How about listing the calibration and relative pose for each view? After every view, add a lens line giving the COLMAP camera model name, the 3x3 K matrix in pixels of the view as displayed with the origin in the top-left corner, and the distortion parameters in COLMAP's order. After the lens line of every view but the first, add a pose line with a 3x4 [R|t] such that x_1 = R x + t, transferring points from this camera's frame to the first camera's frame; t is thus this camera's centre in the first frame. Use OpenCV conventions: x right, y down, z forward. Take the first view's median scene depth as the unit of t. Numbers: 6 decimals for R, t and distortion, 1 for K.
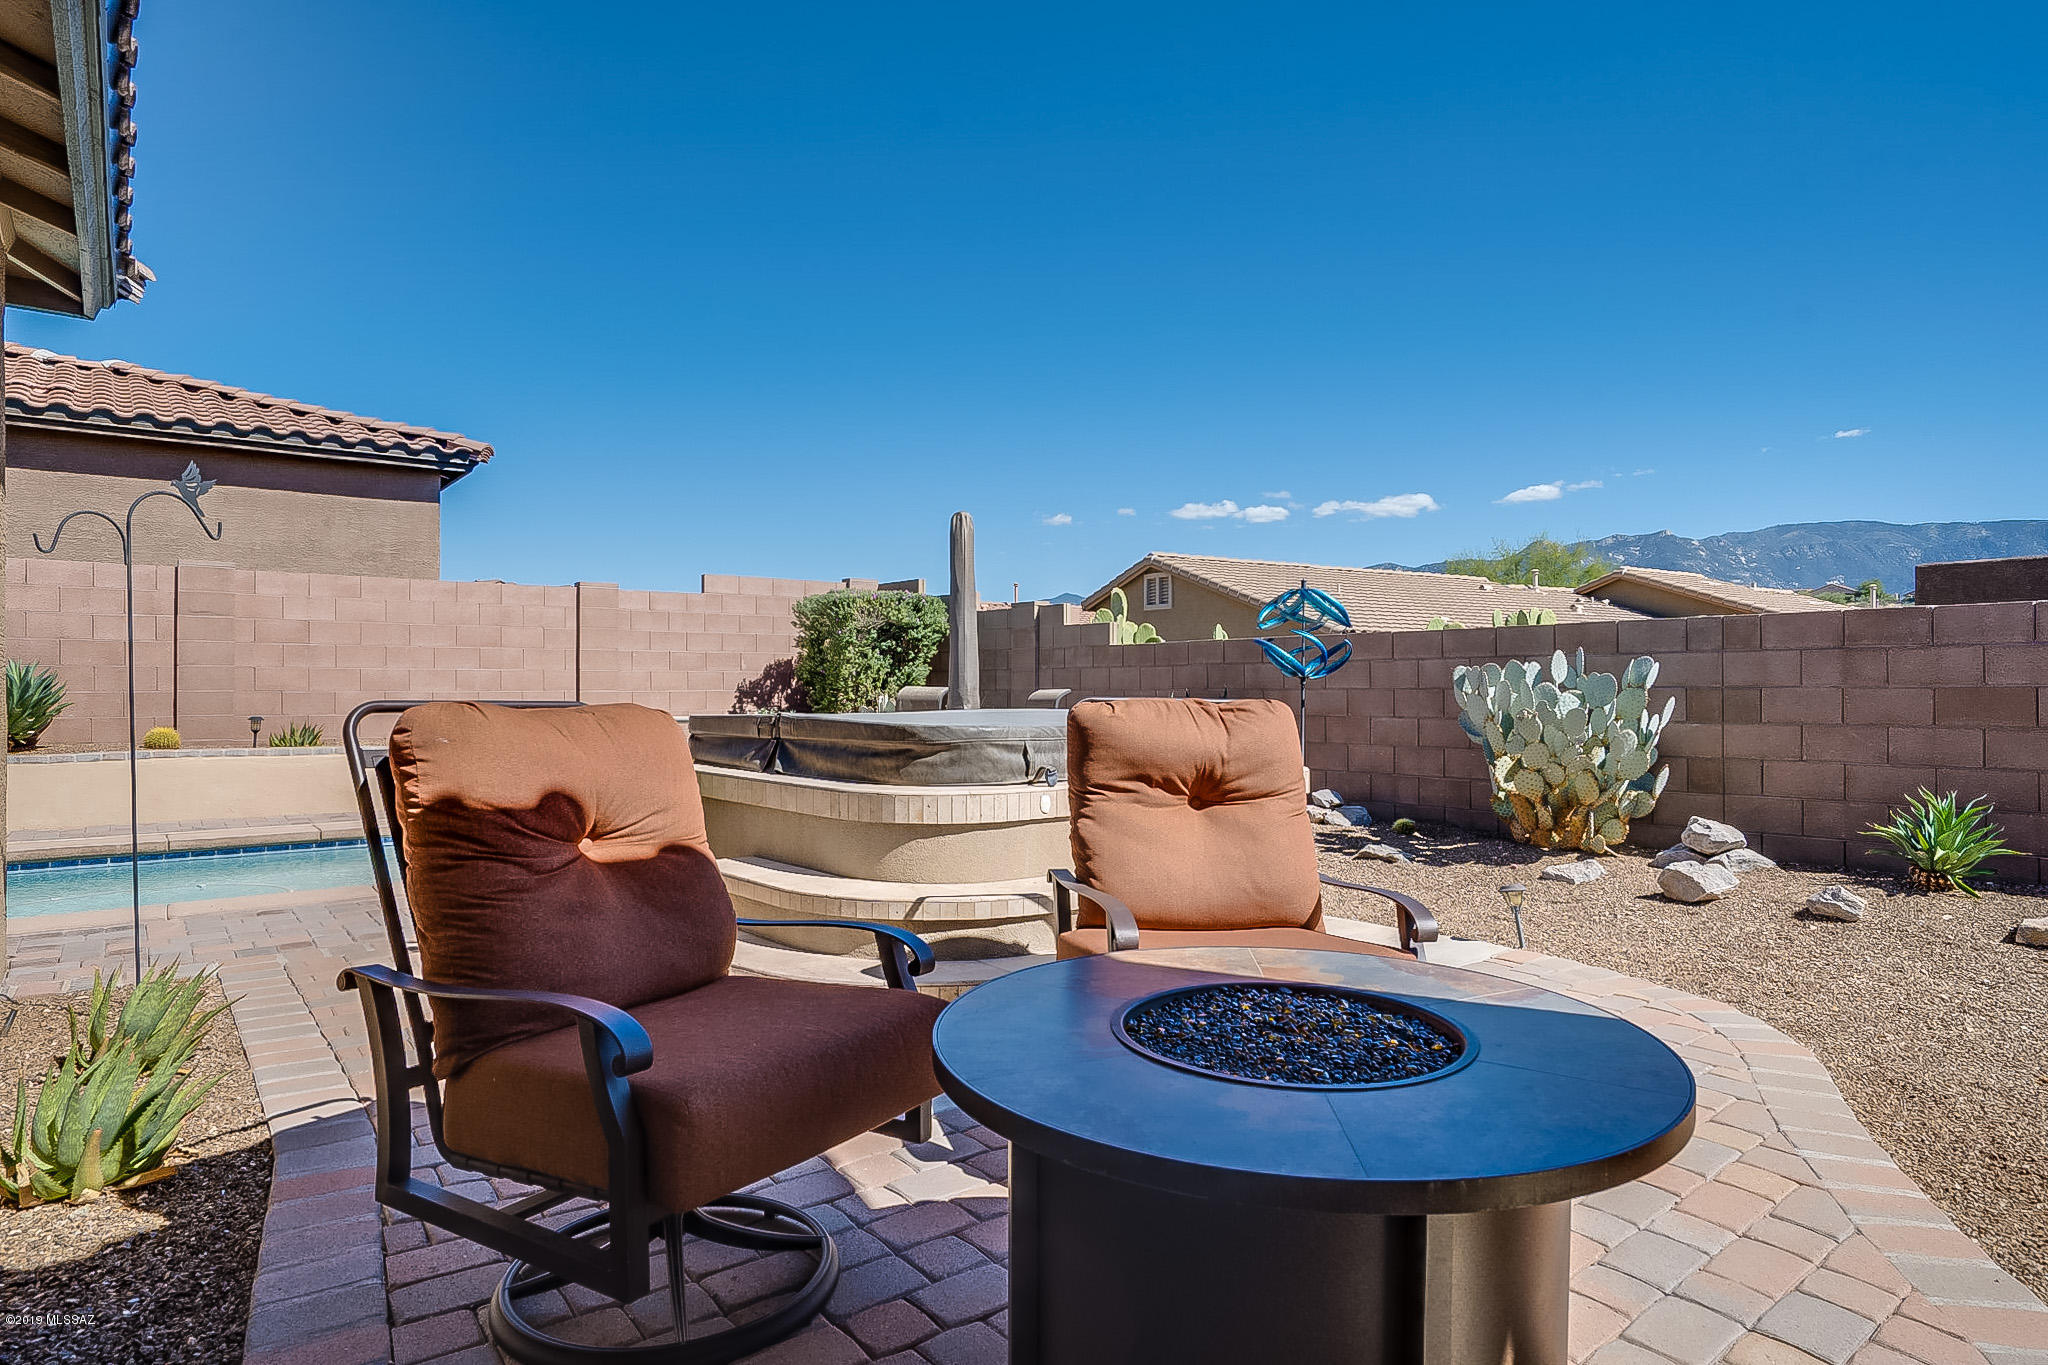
lens RADIAL K [[1151.8, 0, 1024.0], [0, 1151.8, 682.5], [0, 0, 1]] dist [-0.002183, 0.000943]
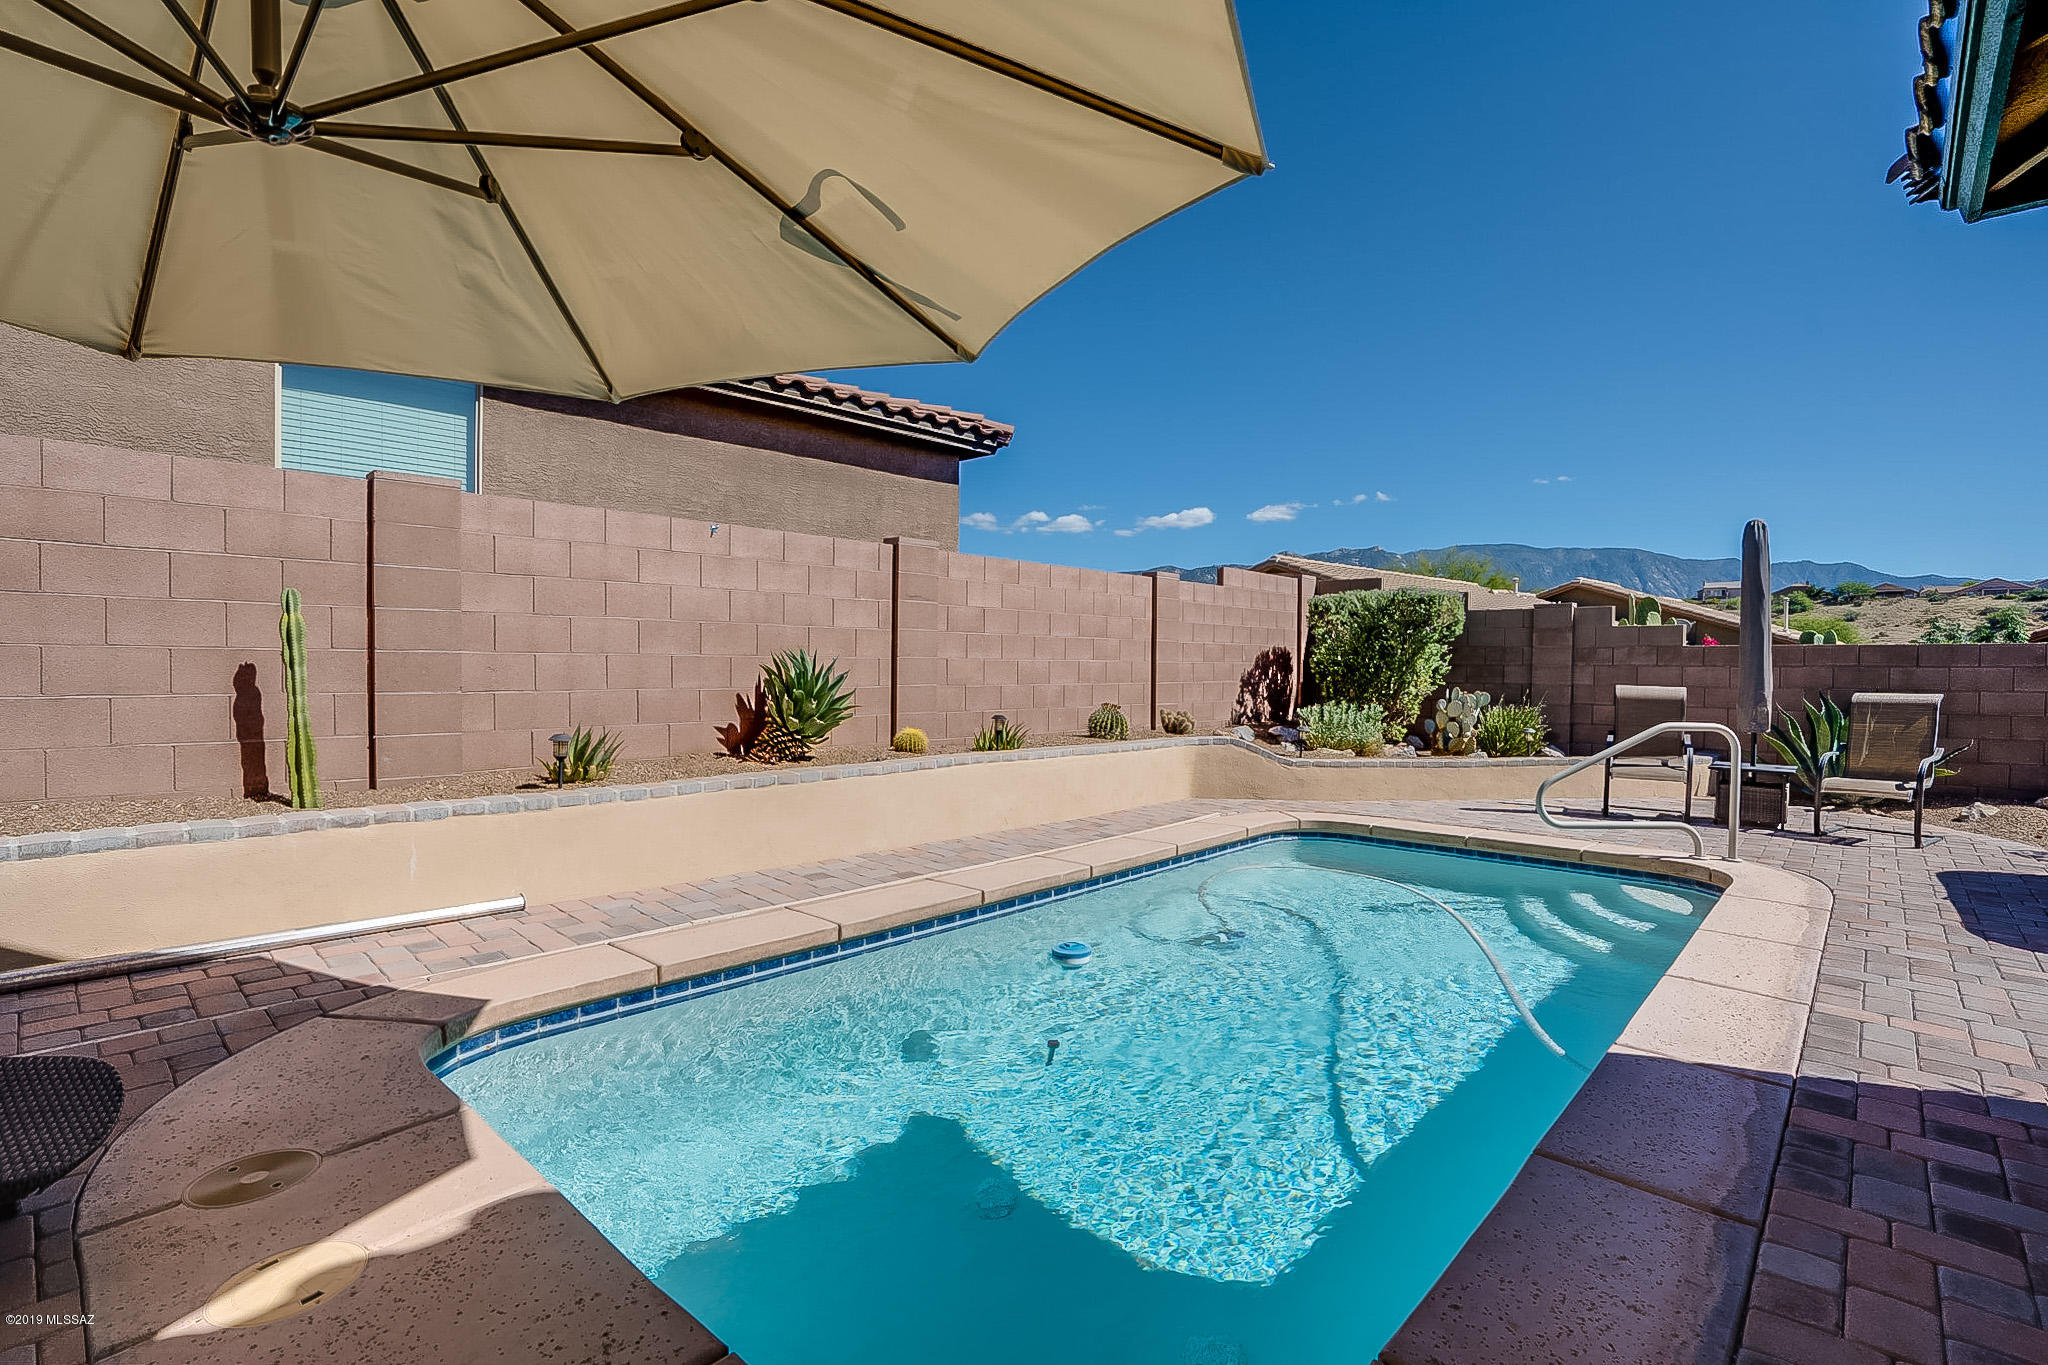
lens RADIAL K [[968.3, 0, 1024.0], [0, 968.3, 682.5], [0, 0, 1]] dist [-0.030729, 0.013595]
pose [[0.979815, 0.000819, 0.199907, -0.605300], [-0.005207, 0.999757, 0.021428, -0.008861], [-0.199841, -0.022036, 0.979581, 0.190782]]
